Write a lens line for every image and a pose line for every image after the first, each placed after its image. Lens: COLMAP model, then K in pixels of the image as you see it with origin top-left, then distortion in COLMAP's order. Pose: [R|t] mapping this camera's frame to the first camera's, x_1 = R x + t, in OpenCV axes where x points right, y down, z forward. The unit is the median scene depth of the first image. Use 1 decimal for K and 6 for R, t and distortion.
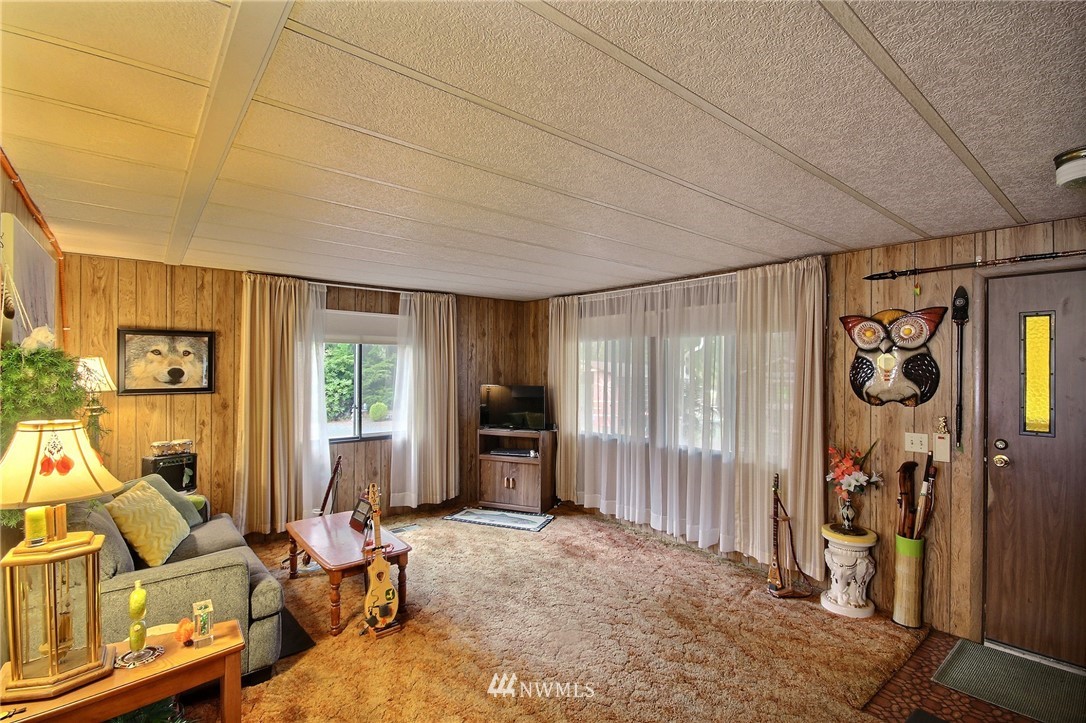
lens RADIAL K [[503.3, 0, 551.1], [0, 503.3, 366.3], [0, 0, 1]] dist [0.000921, -0.008003]
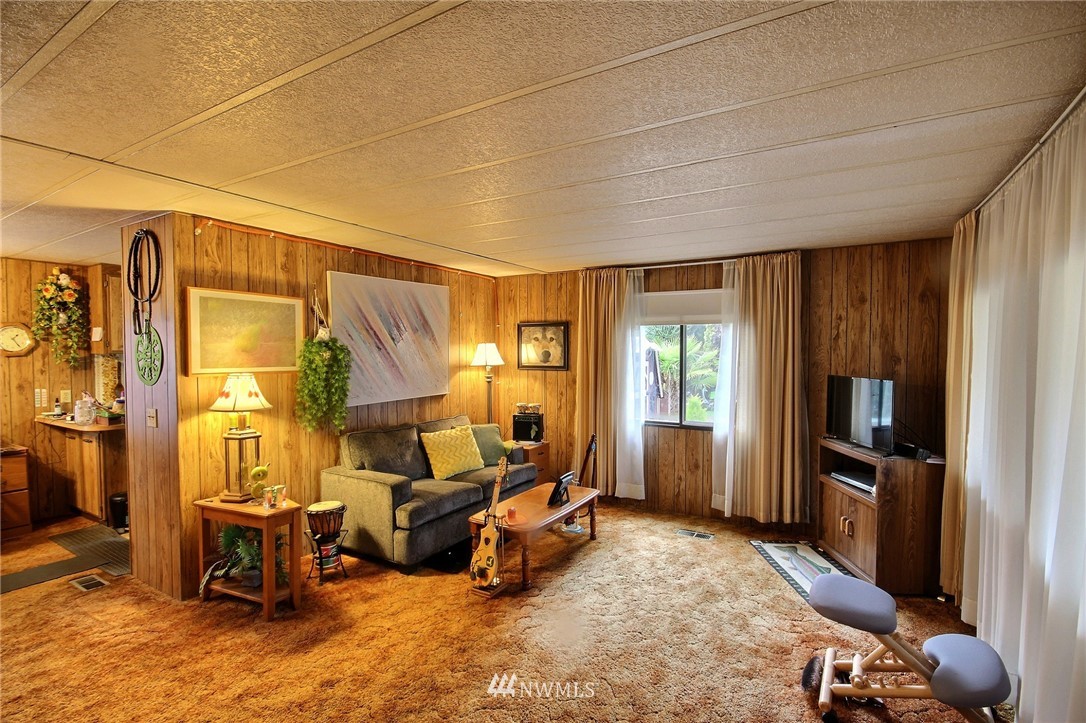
lens RADIAL K [[503.3, 0, 553.5], [0, 503.3, 365.0], [0, 0, 1]] dist [0.000921, -0.008003]
pose [[0.338849, 0.021678, -0.940591, 0.454760], [-0.000815, 0.999741, 0.022747, 0.009577], [0.940840, -0.006942, 0.338779, 0.488346]]
